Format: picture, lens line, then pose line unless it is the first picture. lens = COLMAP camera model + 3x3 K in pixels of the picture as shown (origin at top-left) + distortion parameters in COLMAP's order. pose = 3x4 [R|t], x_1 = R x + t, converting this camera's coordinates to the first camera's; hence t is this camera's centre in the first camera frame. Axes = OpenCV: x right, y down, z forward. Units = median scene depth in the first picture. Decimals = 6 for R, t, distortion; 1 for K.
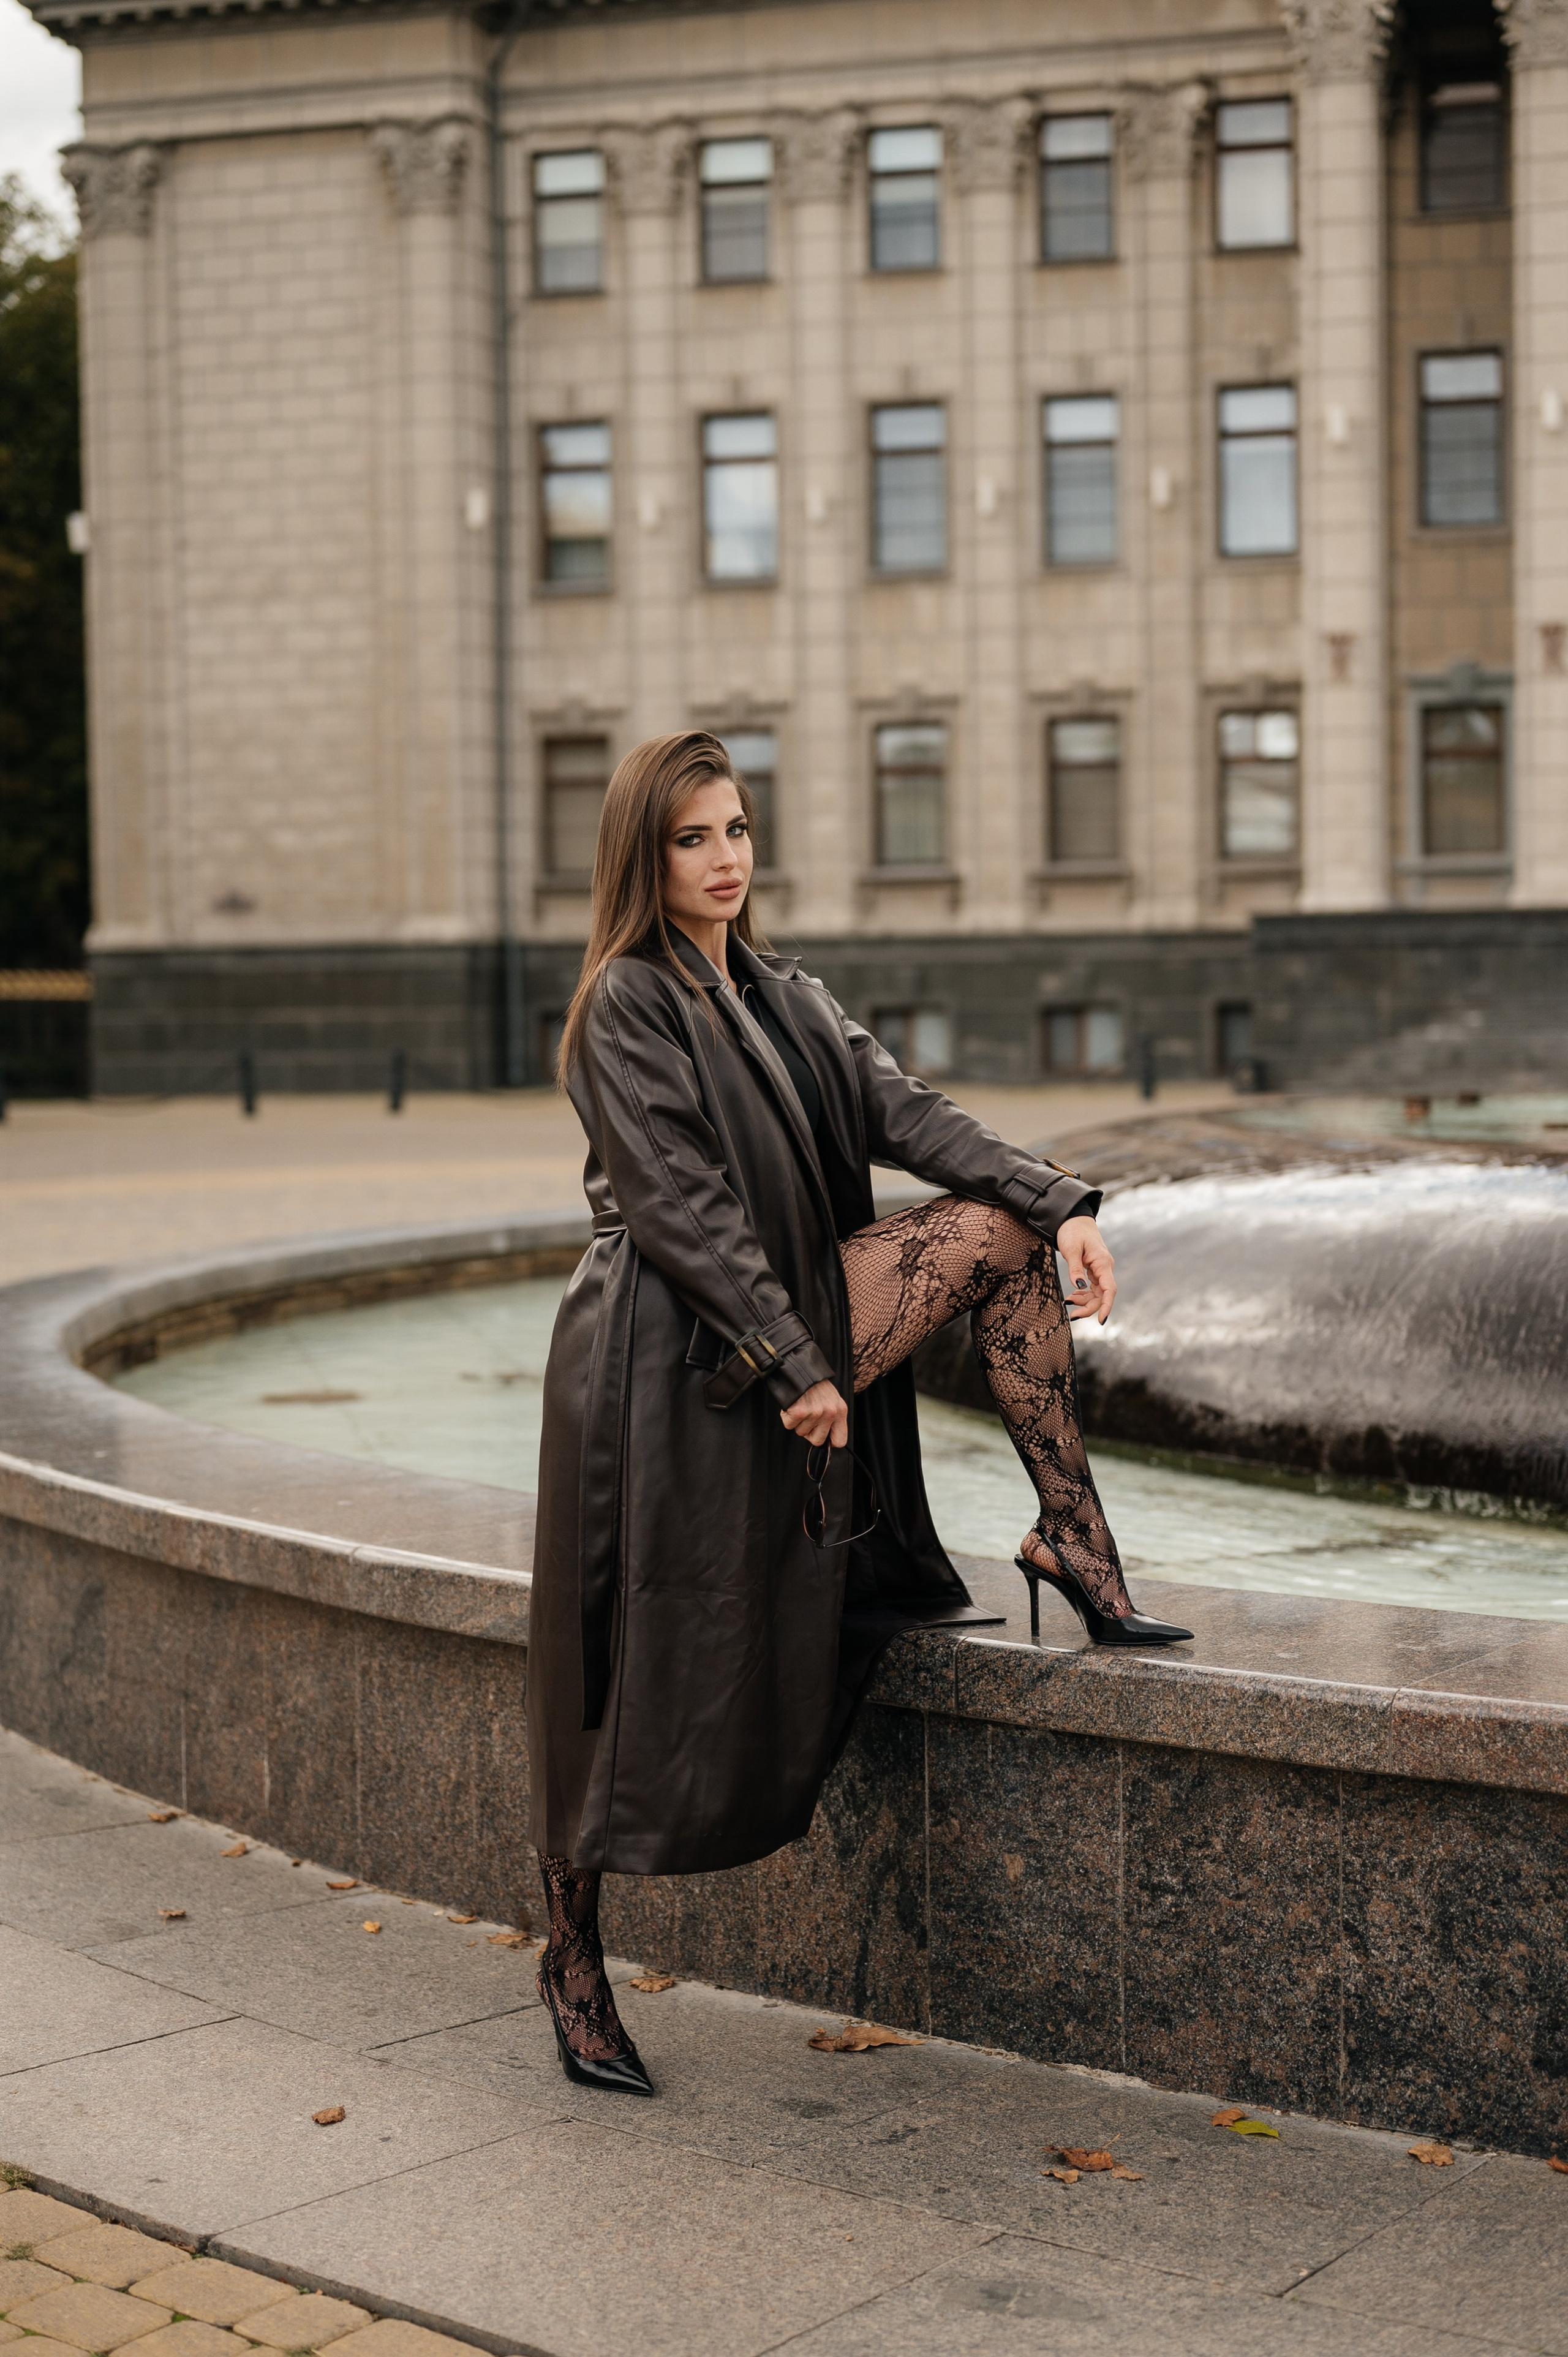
lens RADIAL K [[3311.0, 0, 784.0], [0, 3311.0, 1176.3], [0, 0, 1]] dist [-0.013418, -0.066038]
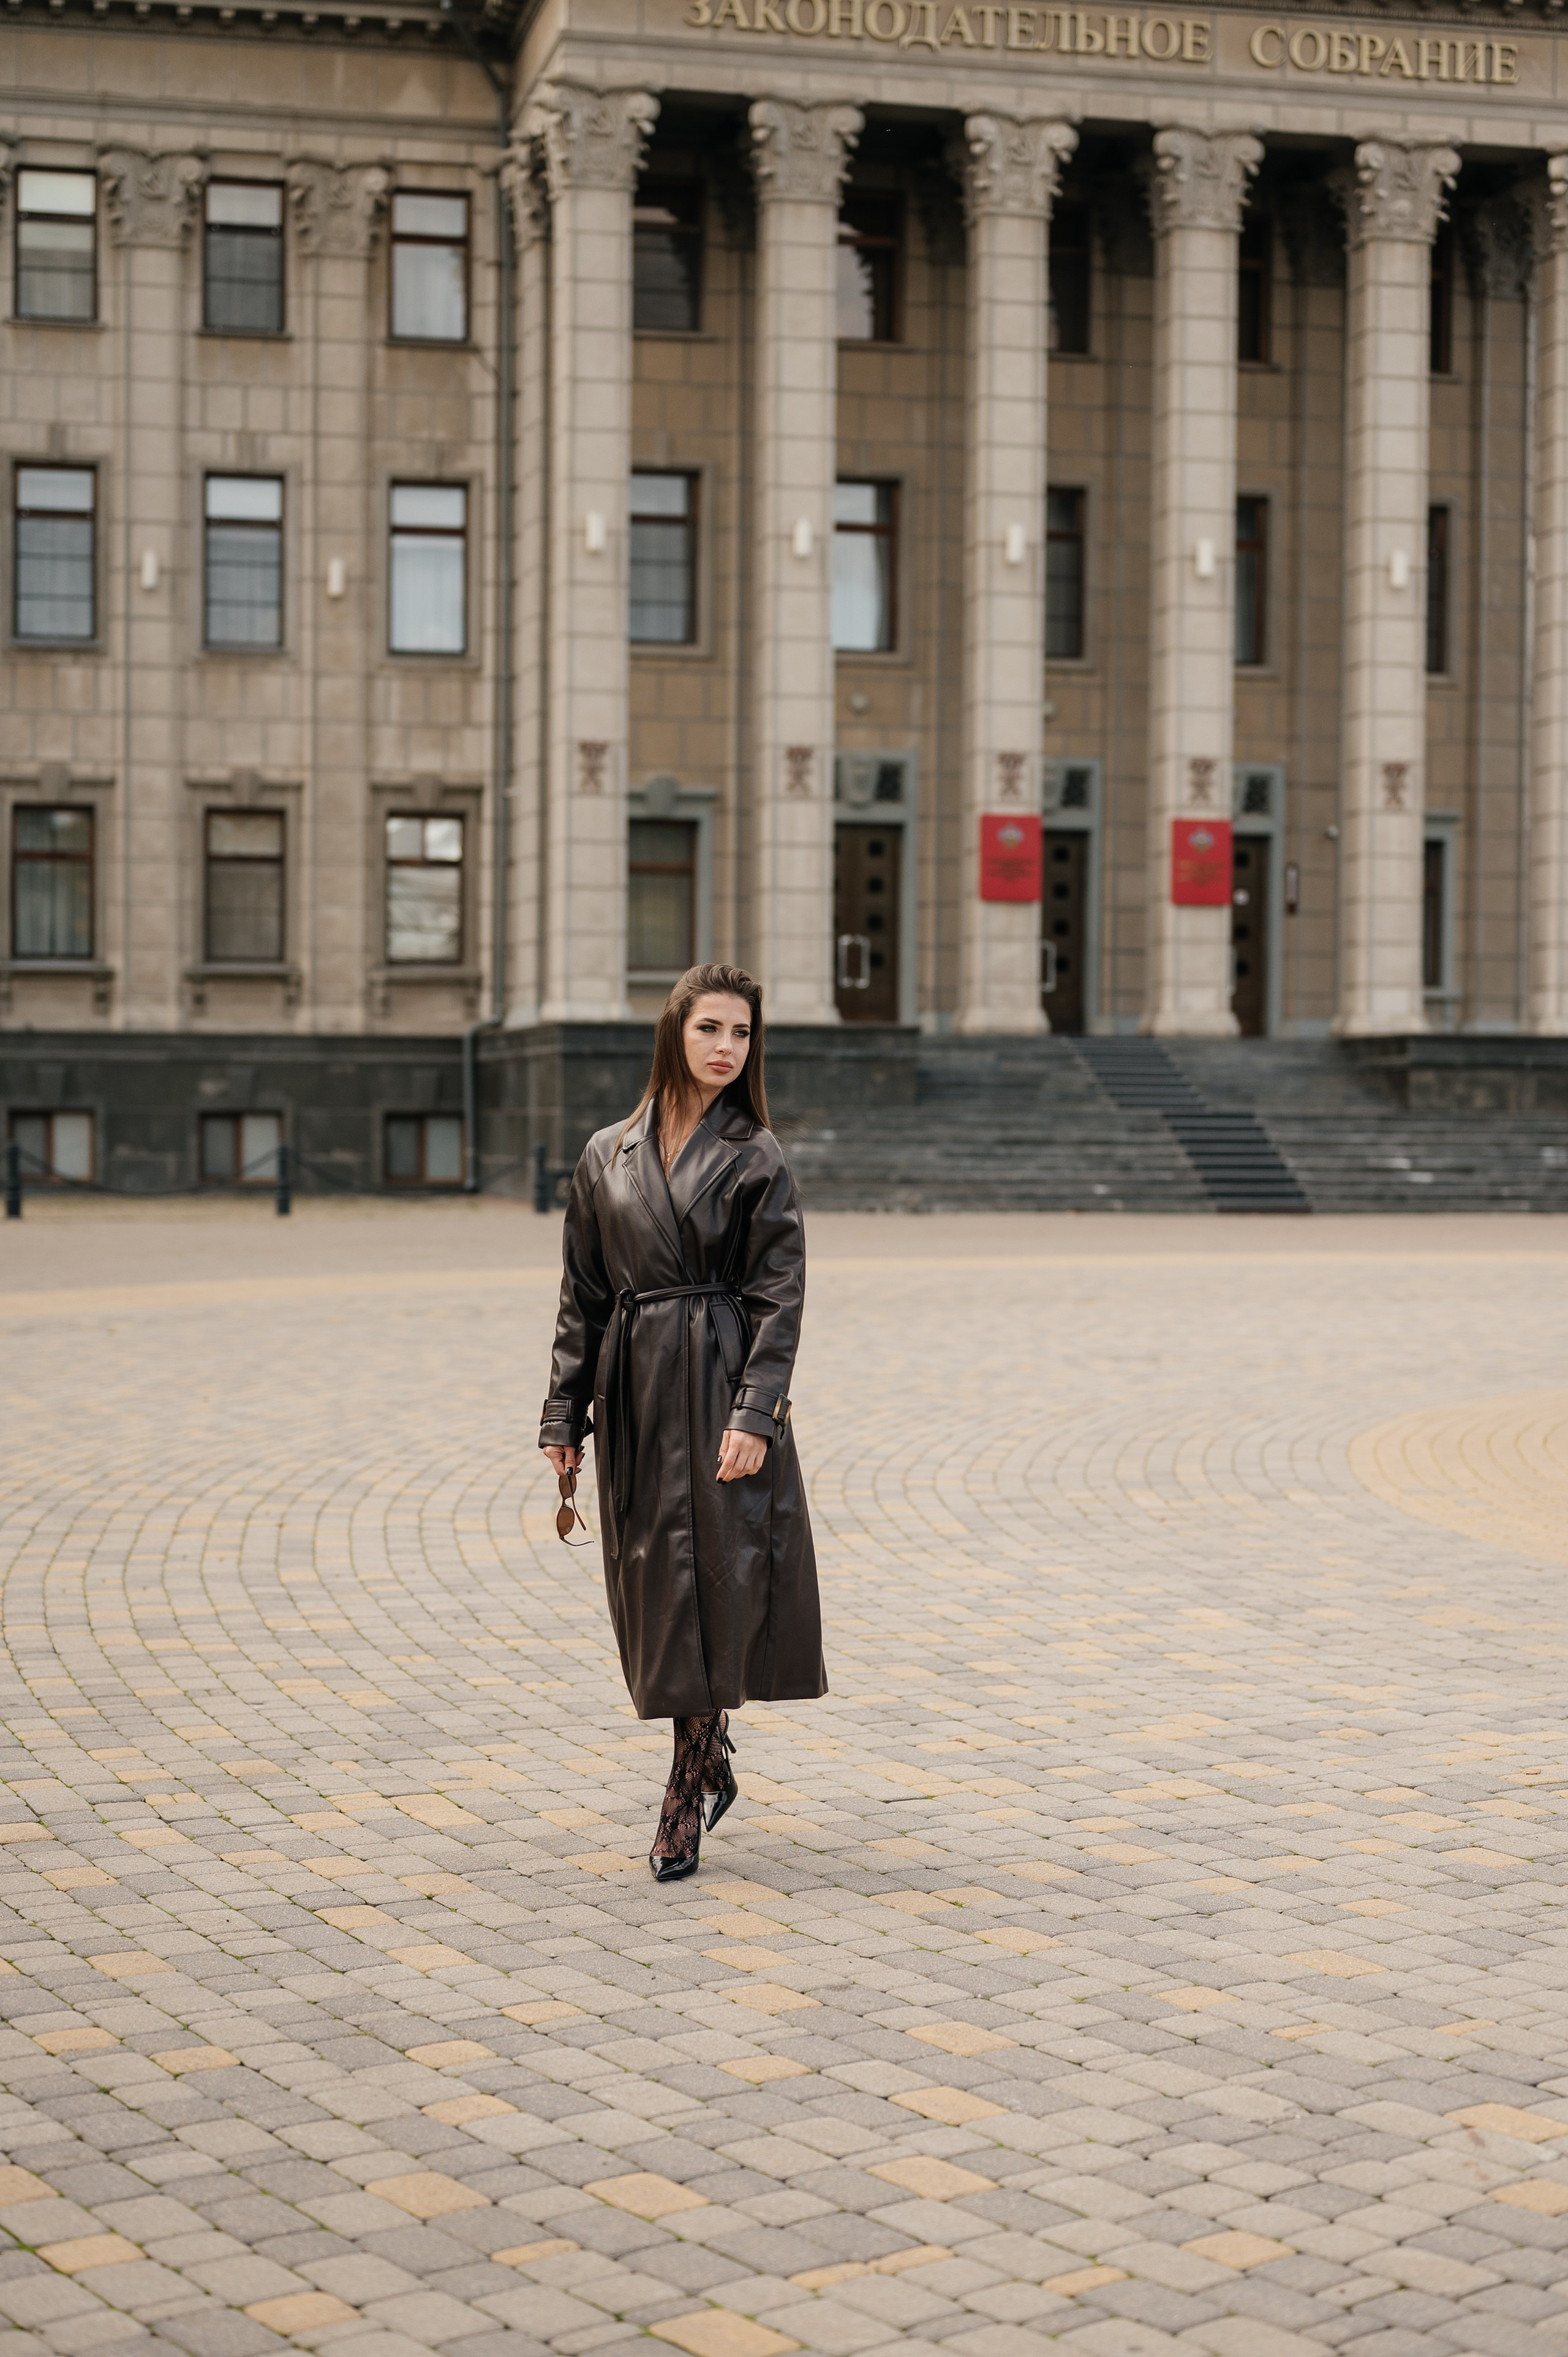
lens RADIAL K [[3422.7, 0, 791.9], [0, 3422.7, 1172.7], [0, 0, 1]] dist [0.000378, -0.015563]
pose [[0.903120, 0.012815, 0.429197, -0.189648], [0.002539, 0.999378, -0.035183, 0.000783], [-0.429381, 0.032864, 0.902525, 0.046899]]
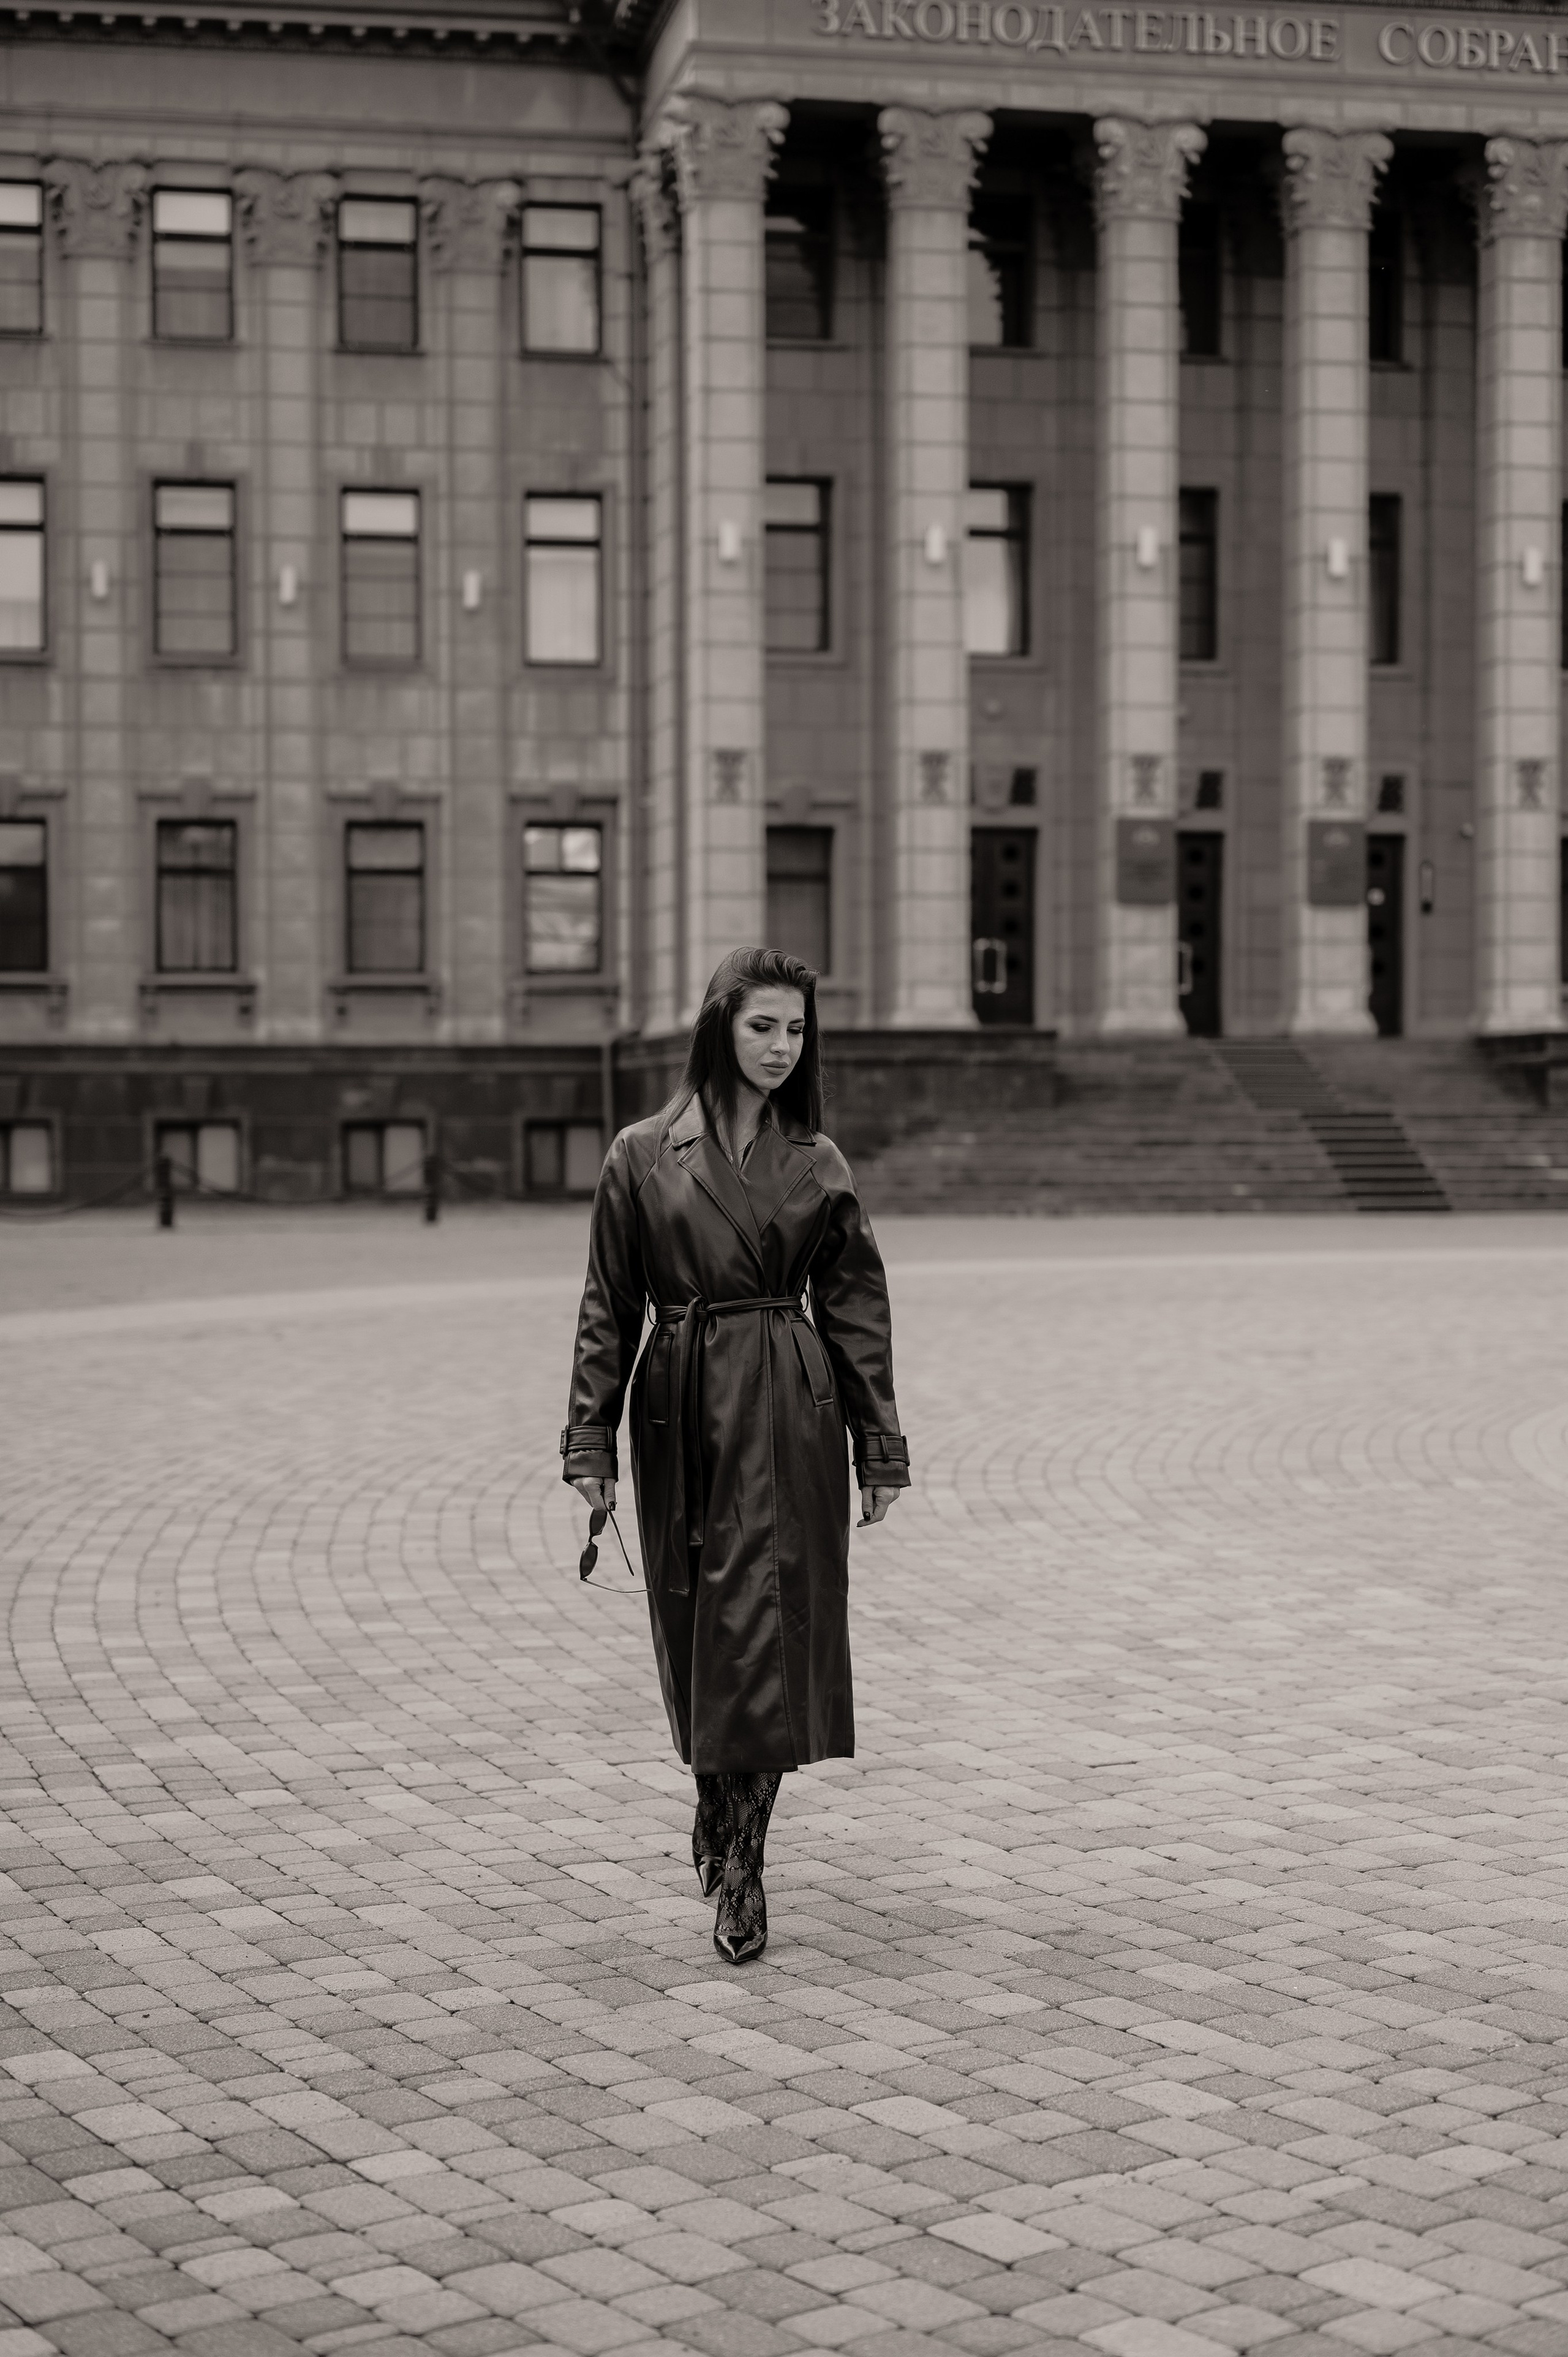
lens RADIAL K [[3415.8, 0, 822.2], [0, 3415.8, 1207.9], [0, 0, 1]] dist [0.002324, -0.023388]
pose [[0.915454, 0.000168, 0.402423, -0.193247], [0.011639, 0.999570, -0.026895, 0.001362], [-0.402255, 0.029305, 0.915059, 0.044429]]
